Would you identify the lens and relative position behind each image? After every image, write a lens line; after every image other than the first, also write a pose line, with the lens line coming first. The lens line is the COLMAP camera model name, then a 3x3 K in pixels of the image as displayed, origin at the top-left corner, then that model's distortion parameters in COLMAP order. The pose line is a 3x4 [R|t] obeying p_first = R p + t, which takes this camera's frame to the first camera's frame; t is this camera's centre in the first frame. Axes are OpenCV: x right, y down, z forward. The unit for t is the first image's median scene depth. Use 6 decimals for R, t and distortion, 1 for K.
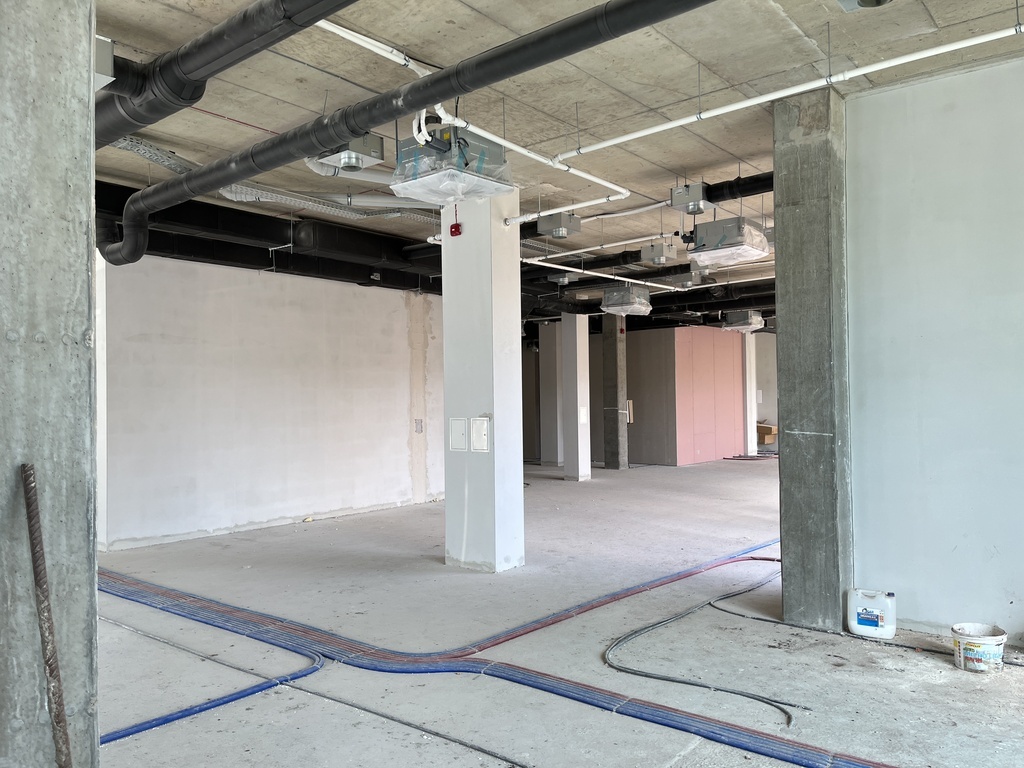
lens RADIAL K [[768.7, 0, 500.0], [0, 768.7, 382.1], [0, 0, 1]] dist [0.075576, -0.122392]
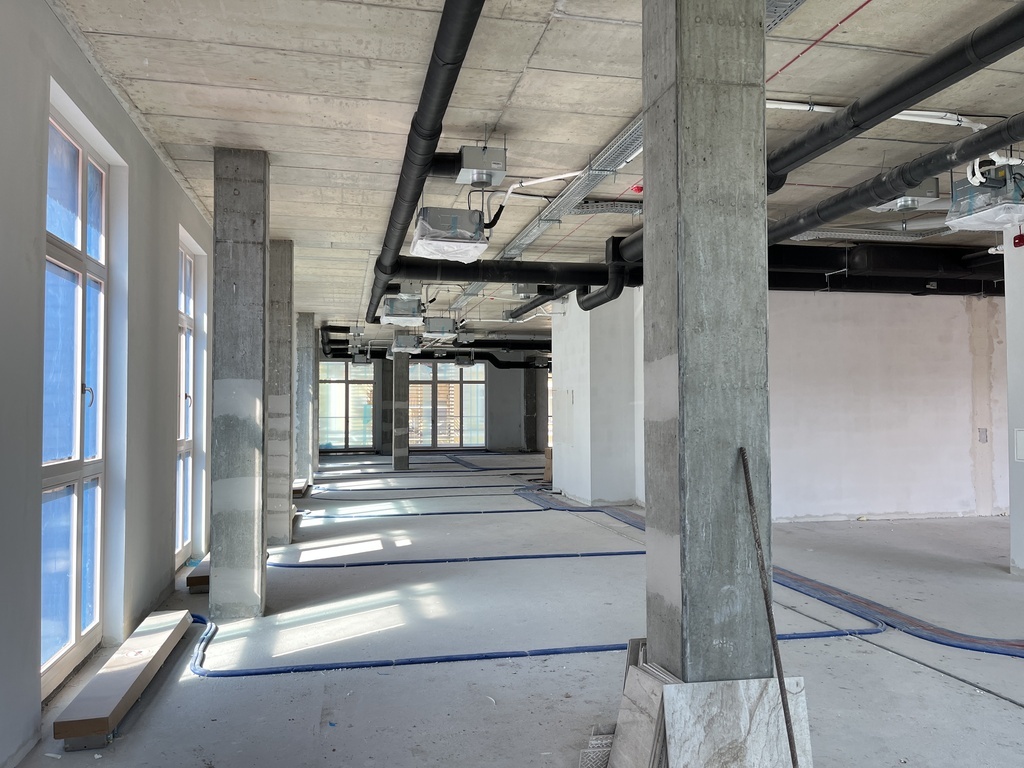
lens RADIAL K [[768.7, 0, 500.0], [0, 768.7, 382.1], [0, 0, 1]] dist [0.075576, -0.122392]
pose [[0.785145, -0.007138, -0.619271, 0.051754], [0.005674, 0.999975, -0.004333, -0.019646], [0.619286, -0.000112, 0.785165, -0.313495]]
